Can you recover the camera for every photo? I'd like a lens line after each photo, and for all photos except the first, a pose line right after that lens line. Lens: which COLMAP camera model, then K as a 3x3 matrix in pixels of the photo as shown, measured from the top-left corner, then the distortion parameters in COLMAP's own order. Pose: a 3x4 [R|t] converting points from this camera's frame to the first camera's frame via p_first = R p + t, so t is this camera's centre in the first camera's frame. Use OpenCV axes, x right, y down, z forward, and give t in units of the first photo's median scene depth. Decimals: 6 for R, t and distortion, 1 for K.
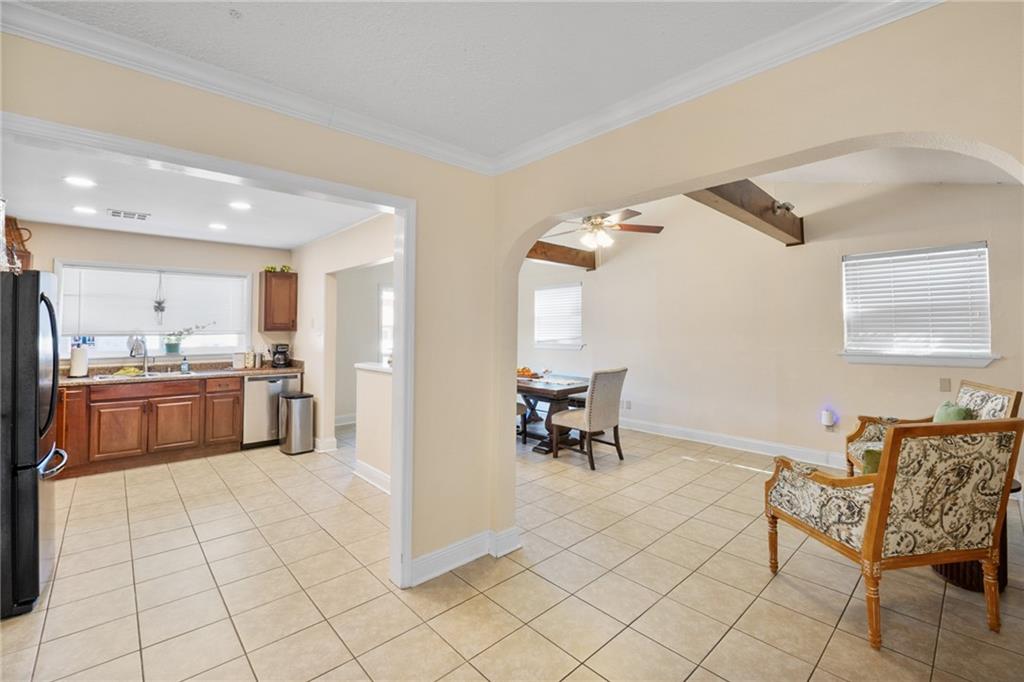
lens RADIAL K [[431.6, 0, 512.2], [0, 431.6, 333.8], [0, 0, 1]] dist [-0.014838, -0.001115]
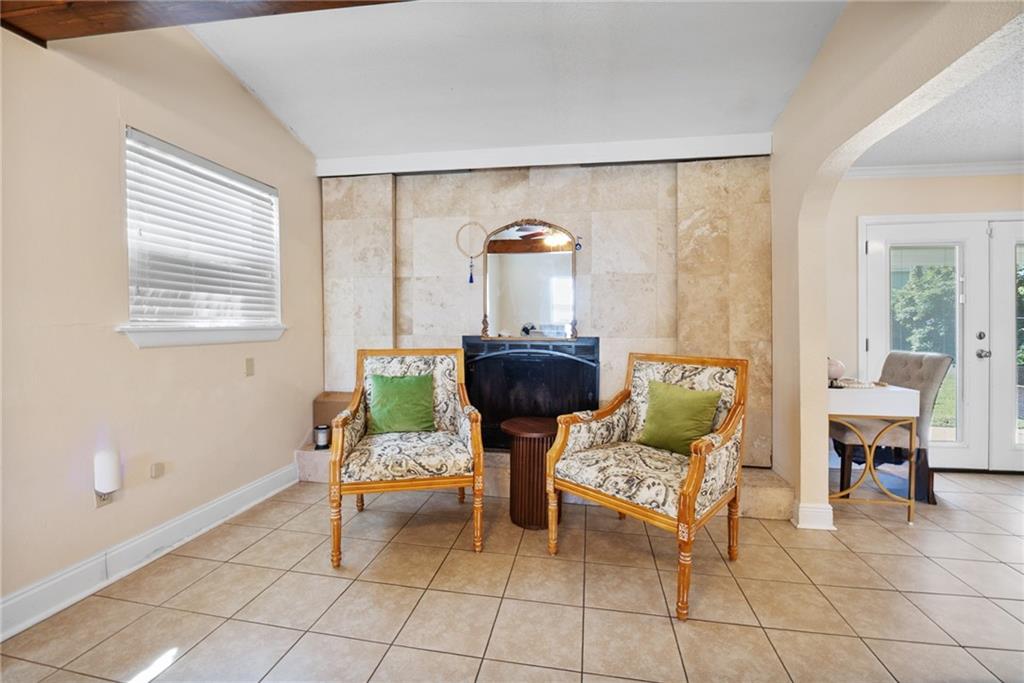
lens RADIAL K [[431.6, 0, 513.7], [0, 431.6, 331.8], [0, 0, 1]] dist [-0.014838, -0.001115]
pose [[-0.608899, -0.012751, 0.793145, 0.162508], [-0.006902, 0.999918, 0.010776, 0.049468], [-0.793217, 0.001087, -0.608938, 1.130192]]
